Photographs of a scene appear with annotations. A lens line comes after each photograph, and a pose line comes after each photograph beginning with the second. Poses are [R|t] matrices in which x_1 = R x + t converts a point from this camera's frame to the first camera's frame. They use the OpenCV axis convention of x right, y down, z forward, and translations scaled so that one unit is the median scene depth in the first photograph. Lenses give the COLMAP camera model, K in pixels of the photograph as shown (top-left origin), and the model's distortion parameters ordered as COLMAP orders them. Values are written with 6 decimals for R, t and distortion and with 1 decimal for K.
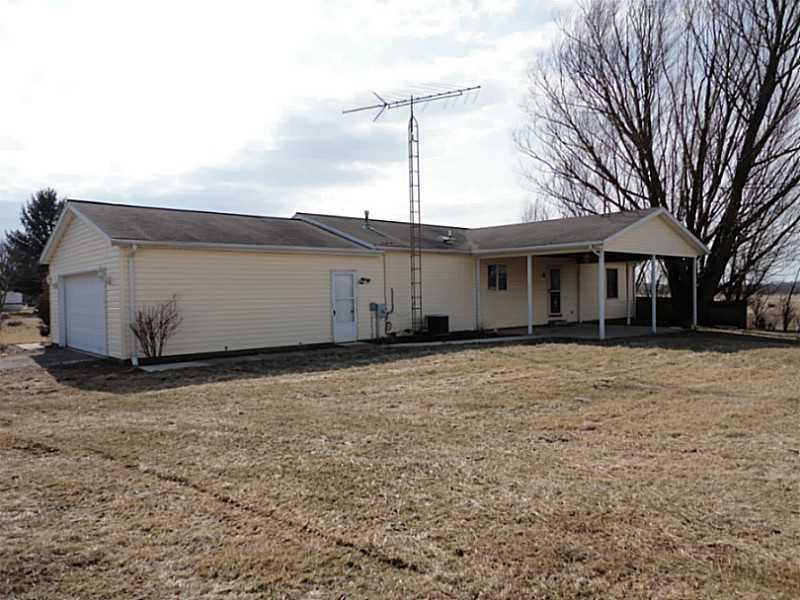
lens RADIAL K [[827.1, 0, 400.0], [0, 827.1, 300.0], [0, 0, 1]] dist [0.124936, 0.003283]
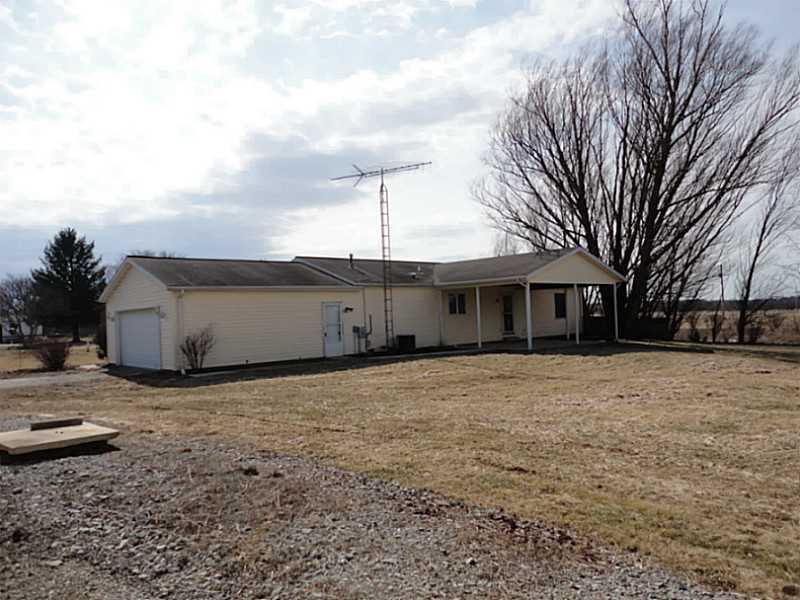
lens RADIAL K [[827.1, 0, 400.0], [0, 827.1, 300.0], [0, 0, 1]] dist [0.124936, 0.003283]
pose [[0.999726, -0.023348, -0.001451, 0.039941], [0.023299, 0.999347, -0.027613, -0.000306], [0.002095, 0.027572, 0.999618, -0.301921]]
